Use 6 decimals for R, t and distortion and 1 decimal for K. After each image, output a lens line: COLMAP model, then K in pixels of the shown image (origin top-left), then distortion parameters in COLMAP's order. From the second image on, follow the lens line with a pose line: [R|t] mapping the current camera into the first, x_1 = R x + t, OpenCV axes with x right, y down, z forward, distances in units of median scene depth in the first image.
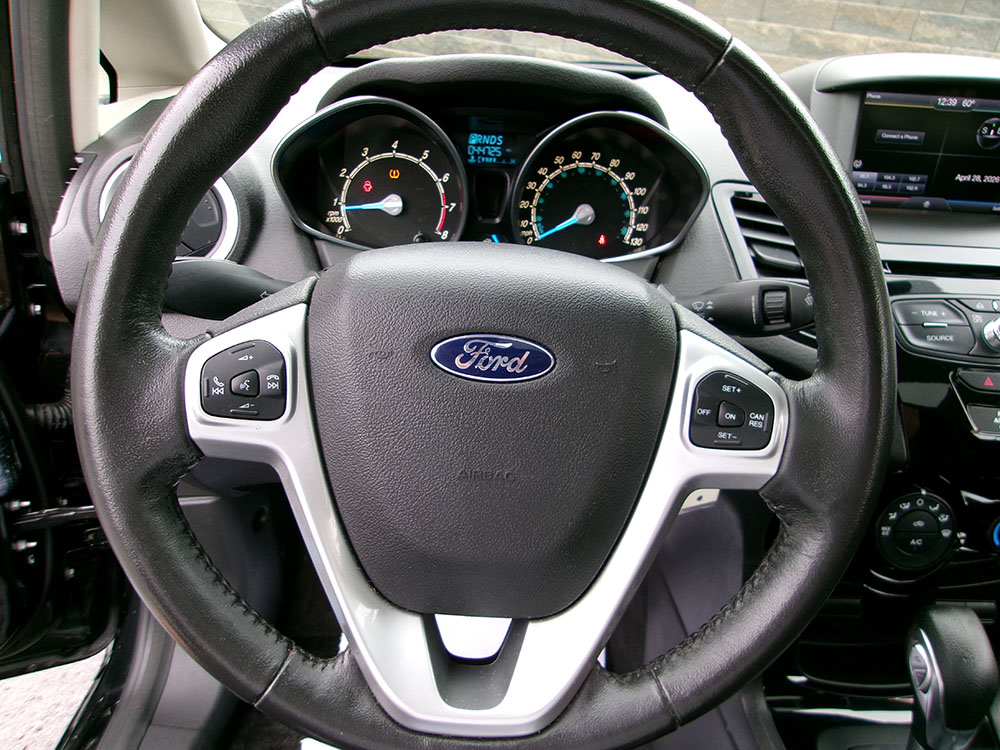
lens RADIAL K [[785.8, 0, 505.4], [0, 785.8, 370.8], [0, 0, 1]] dist [-0.036973, 0.062406]
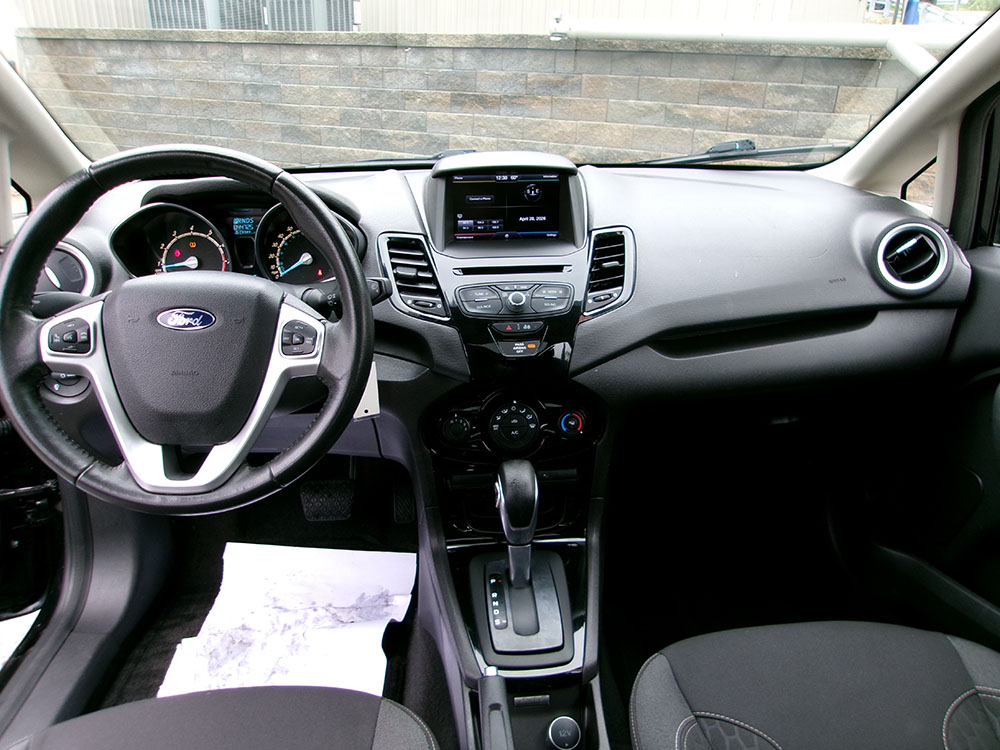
lens RADIAL K [[785.8, 0, 502.8], [0, 785.8, 374.2], [0, 0, 1]] dist [-0.036973, 0.062406]
pose [[0.995808, -0.086179, 0.030662, 0.452774], [0.088609, 0.992037, -0.089505, 0.239415], [-0.022704, 0.091847, 0.995514, -0.678820]]
